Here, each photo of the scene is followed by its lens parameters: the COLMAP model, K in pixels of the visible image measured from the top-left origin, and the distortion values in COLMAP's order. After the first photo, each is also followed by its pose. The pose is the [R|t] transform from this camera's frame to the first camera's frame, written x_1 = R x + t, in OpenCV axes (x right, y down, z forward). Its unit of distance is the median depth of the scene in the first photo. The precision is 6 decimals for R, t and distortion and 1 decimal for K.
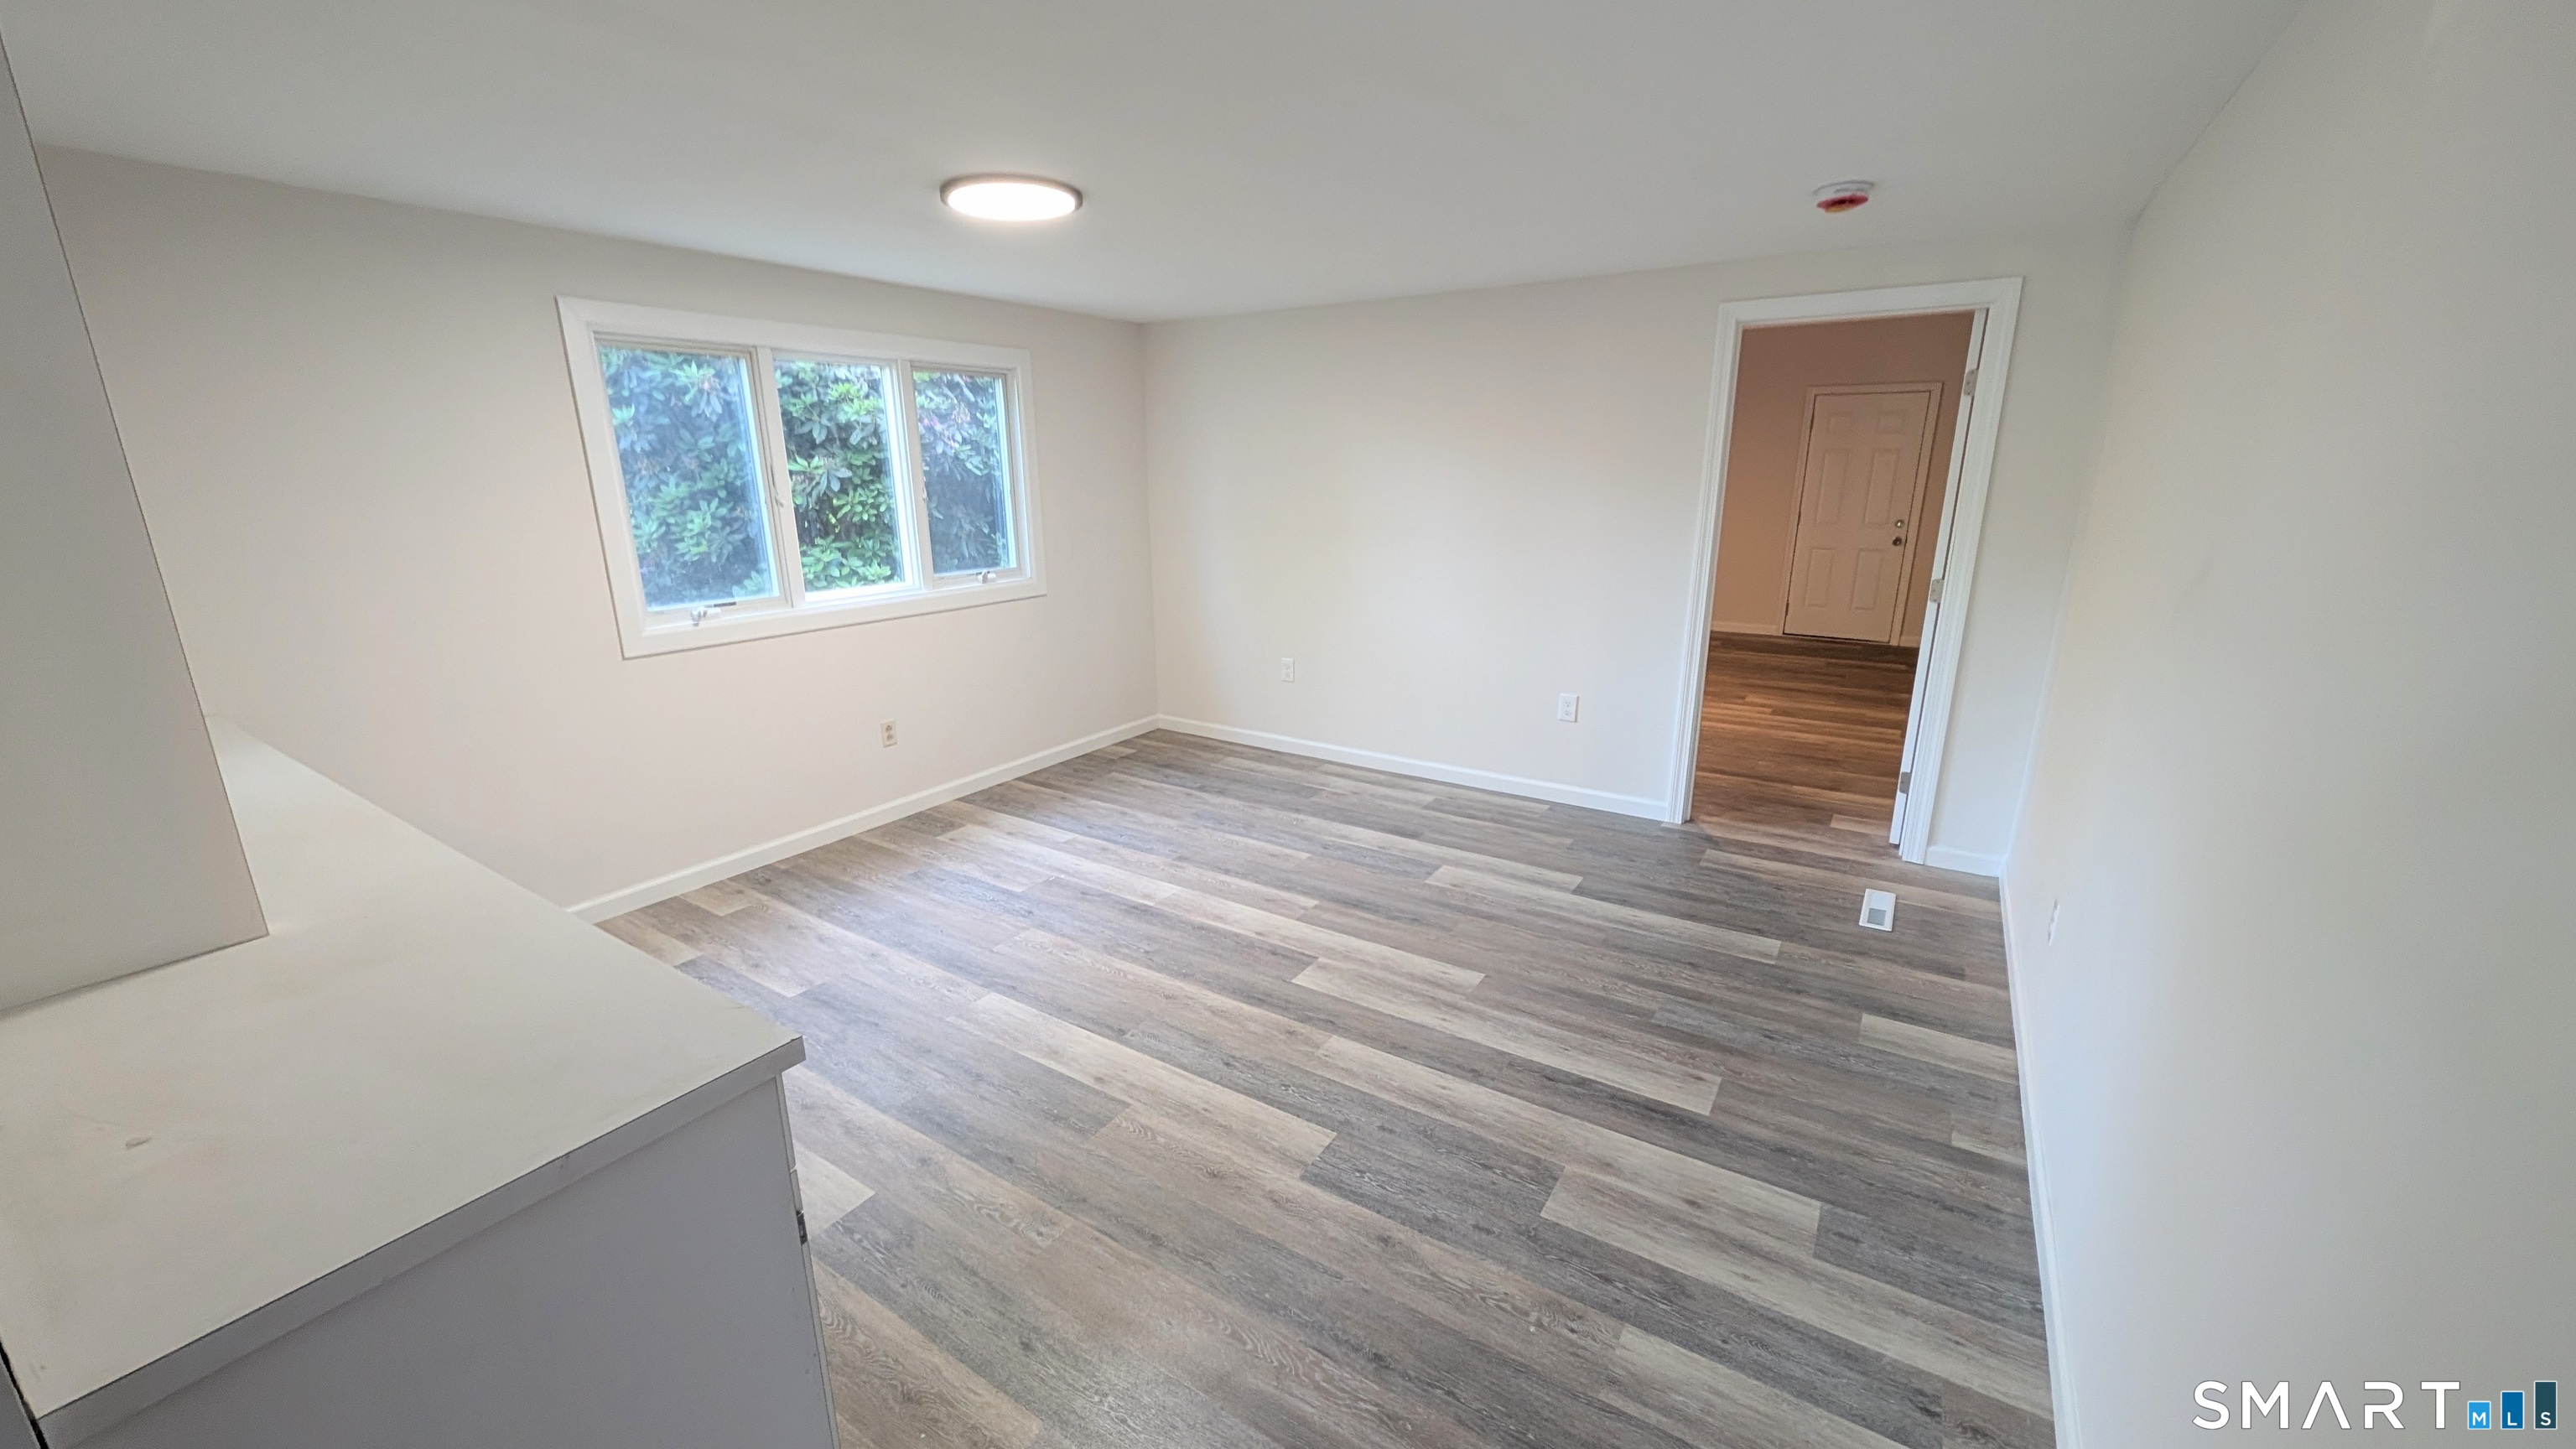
lens RADIAL K [[973.0, 0, 1294.9], [0, 973.0, 720.9], [0, 0, 1]] dist [0.000982, -0.000043]
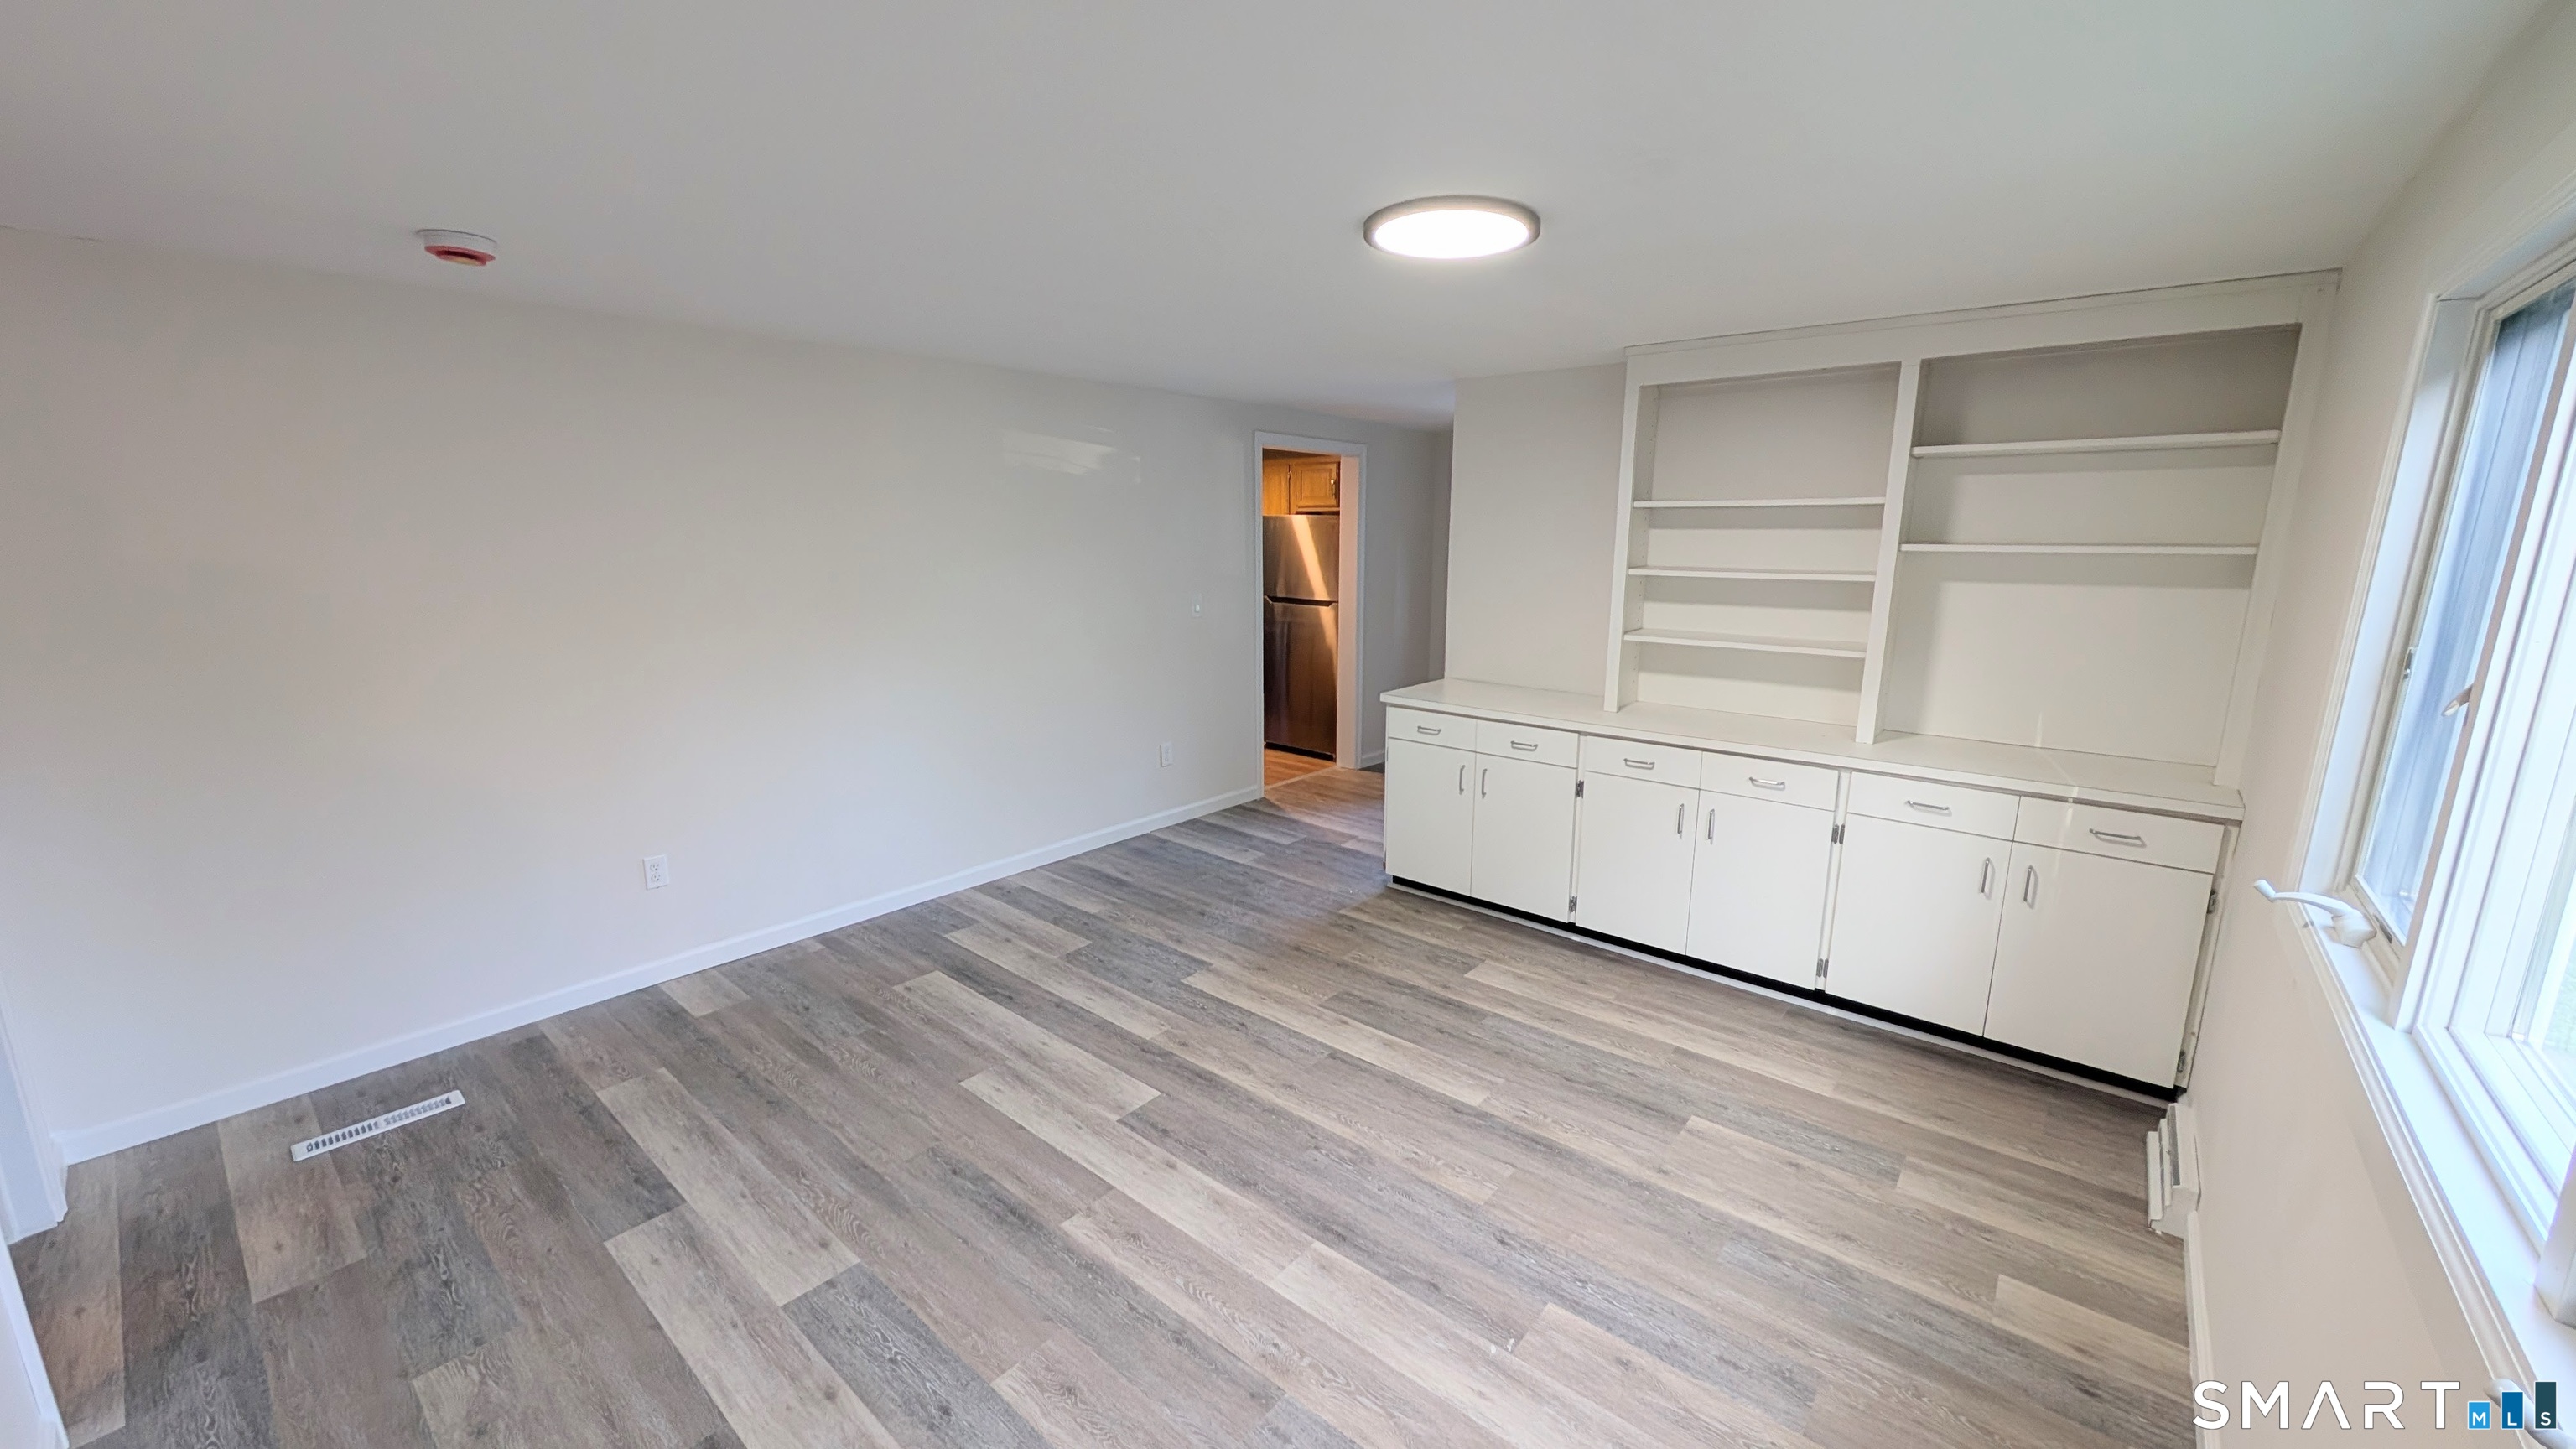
lens RADIAL K [[973.0, 0, 1287.7], [0, 973.0, 732.7], [0, 0, 1]] dist [0.000982, -0.000043]
pose [[-0.991981, -0.024527, 0.123982, -0.231469], [0.034538, 0.891042, 0.452605, -0.463156], [-0.121574, 0.453258, -0.883050, 1.642540]]
